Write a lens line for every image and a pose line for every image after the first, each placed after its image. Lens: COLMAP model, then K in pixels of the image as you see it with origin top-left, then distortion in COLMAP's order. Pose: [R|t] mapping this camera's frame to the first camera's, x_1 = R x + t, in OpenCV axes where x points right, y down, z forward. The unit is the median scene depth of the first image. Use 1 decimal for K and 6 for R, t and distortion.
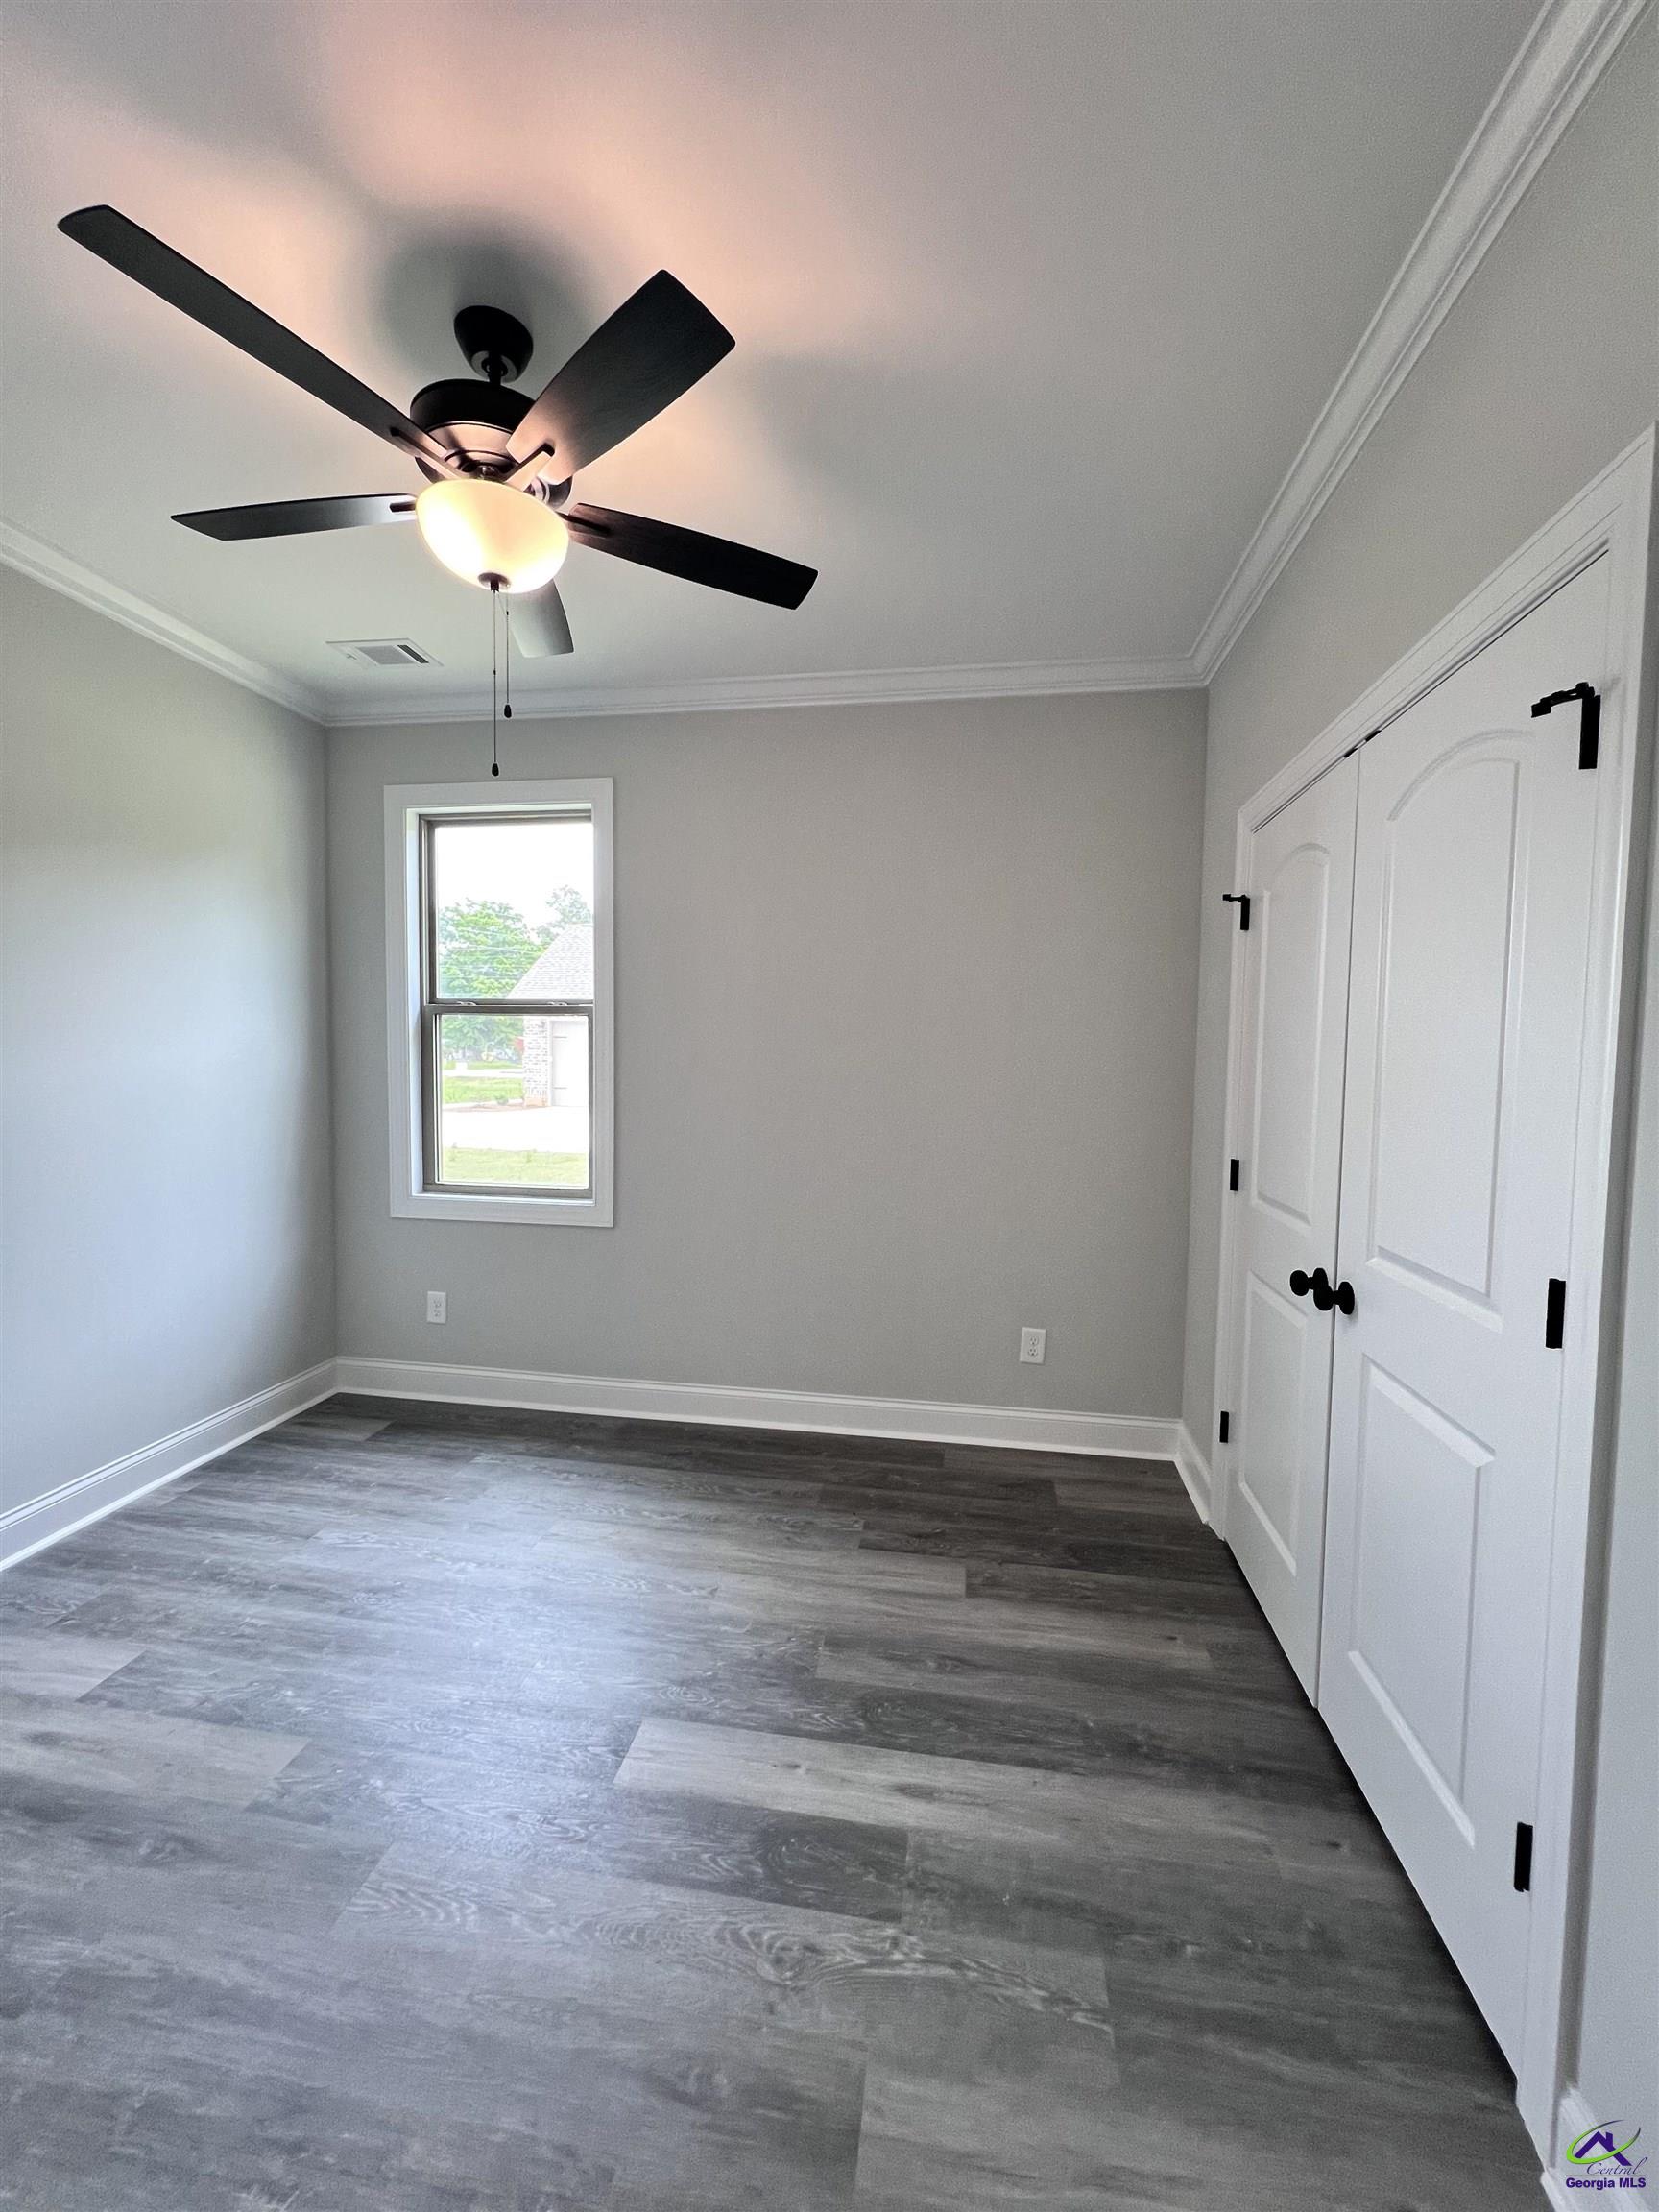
lens RADIAL K [[885.8, 0, 829.5], [0, 885.8, 1106.0], [0, 0, 1]] dist [-0.000745, 0.000367]
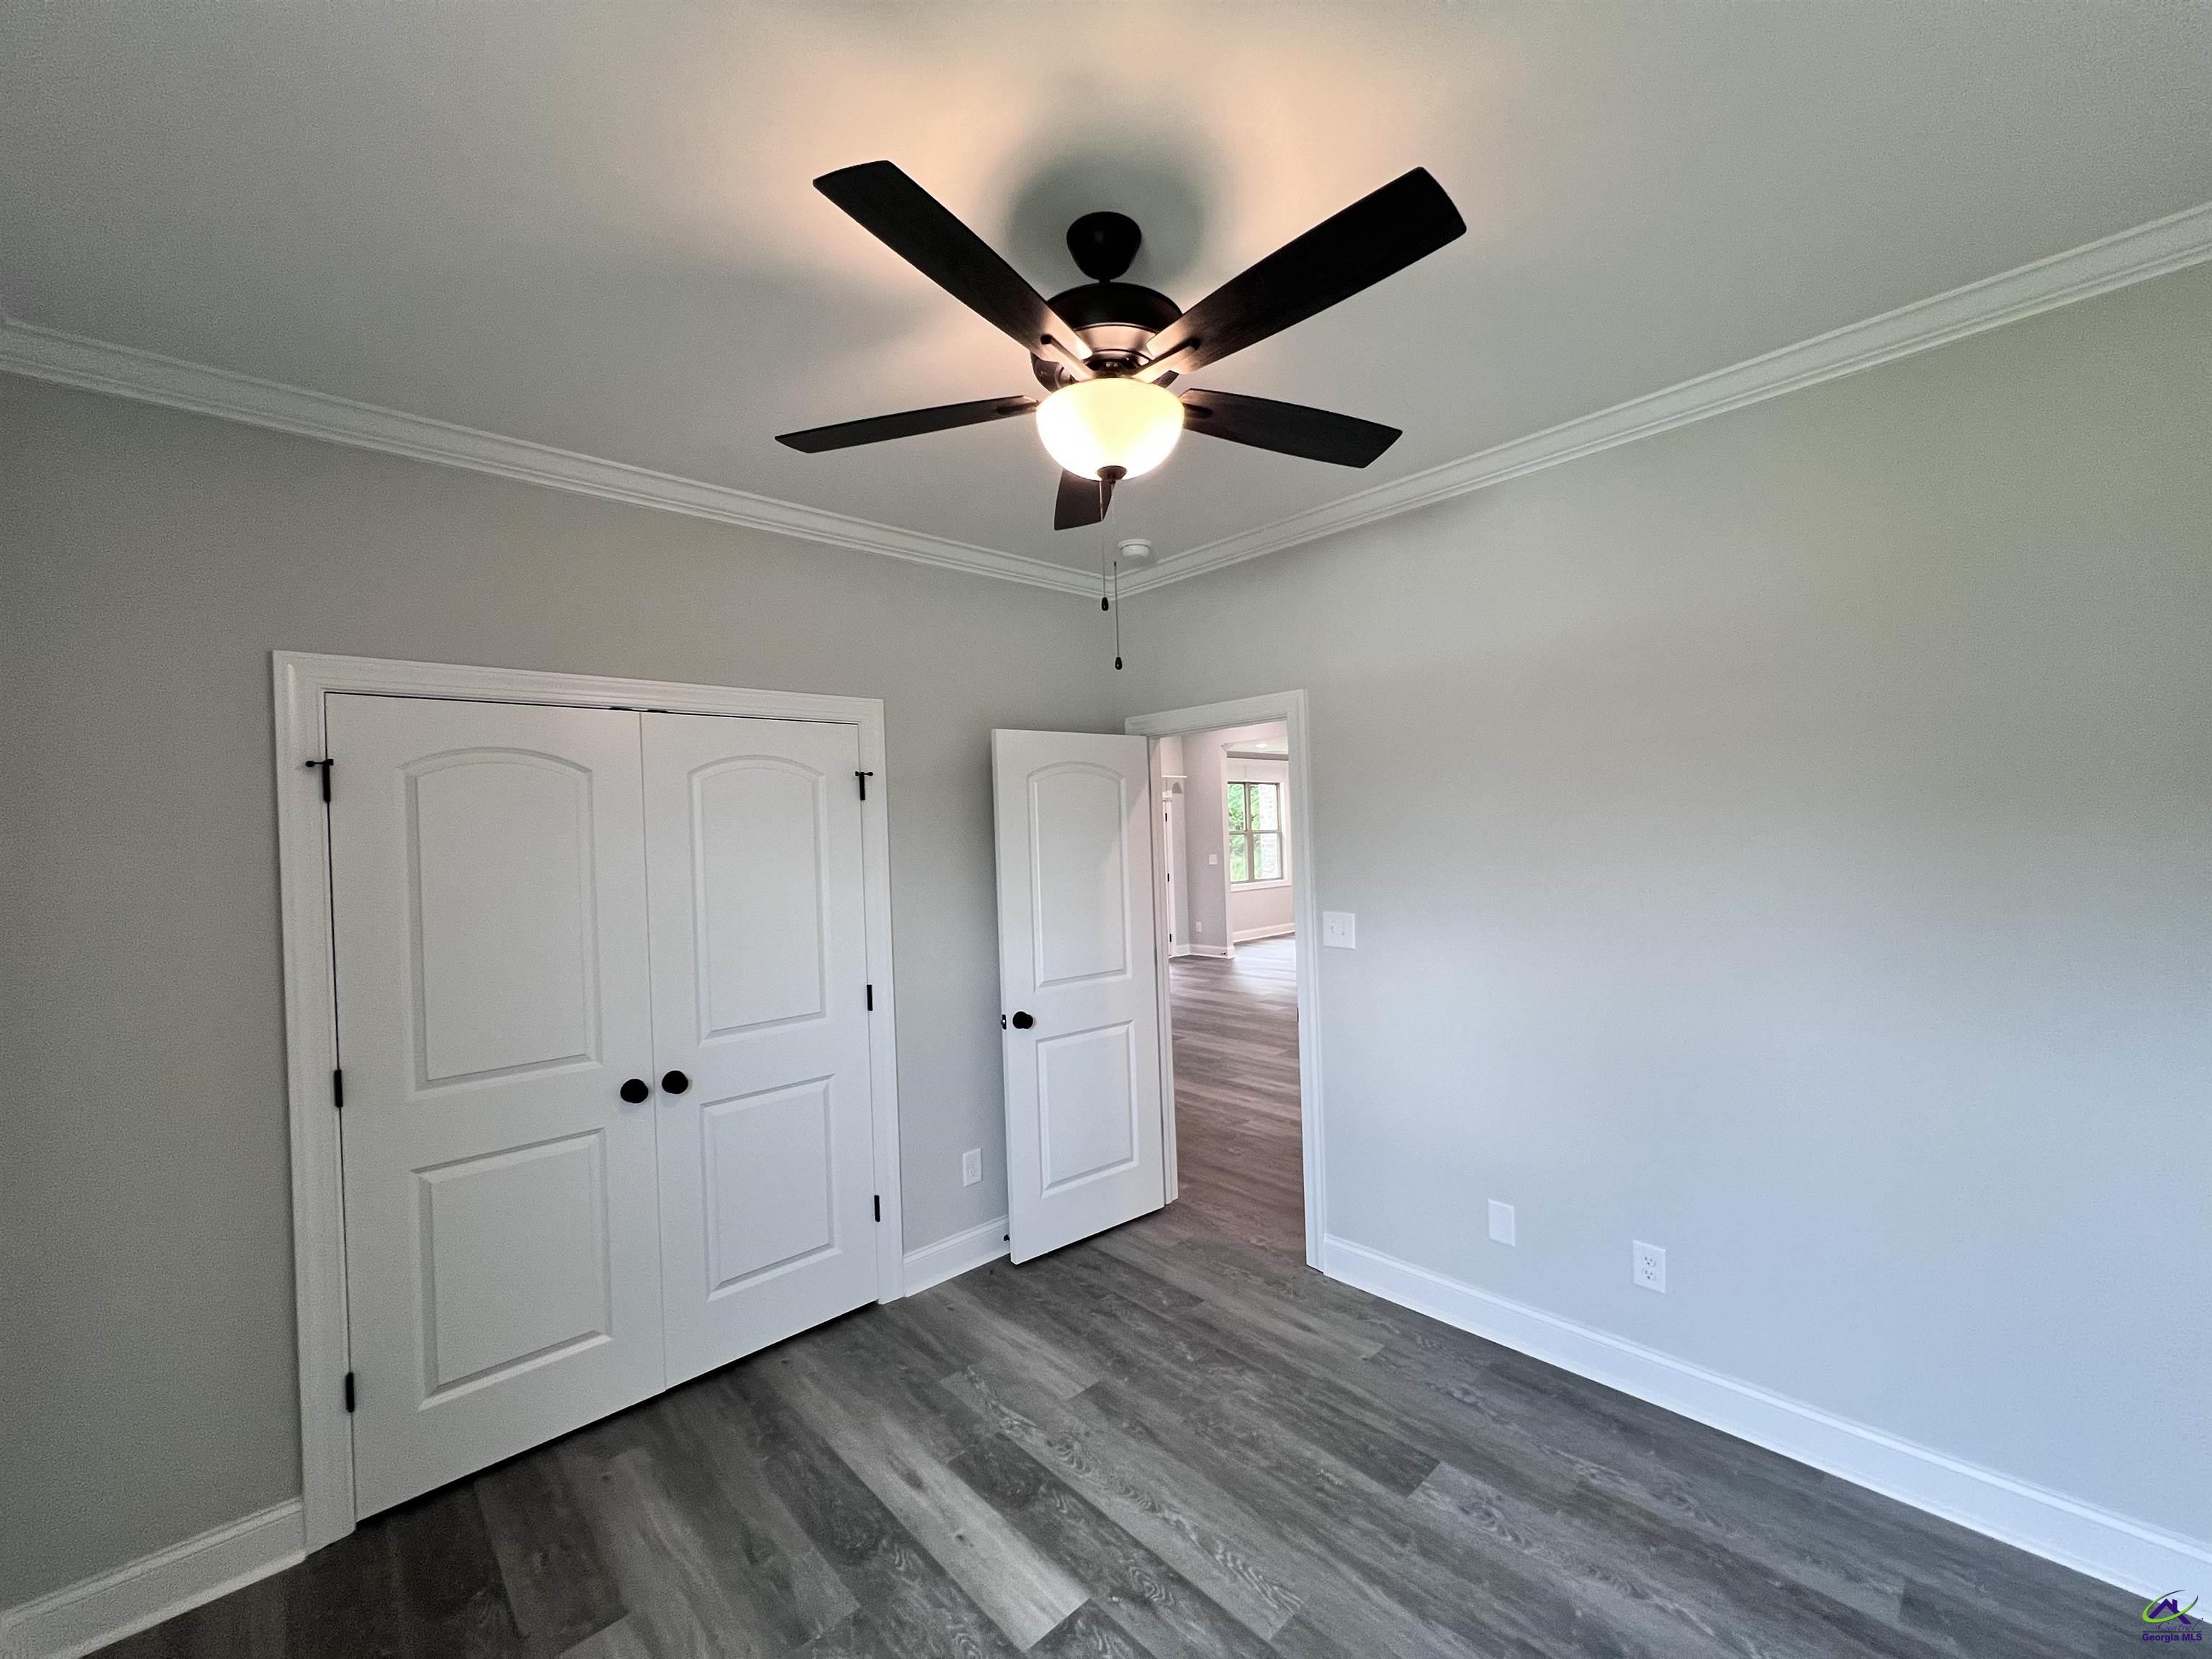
lens RADIAL K [[885.8, 0, 1106.4], [0, 885.8, 831.7], [0, 0, 1]] dist [-0.000745, 0.000367]
pose [[-0.786716, 0.013394, 0.617169, -0.949931], [0.060643, 0.996606, 0.055674, -0.248817], [-0.614329, 0.081227, -0.784858, 1.762030]]
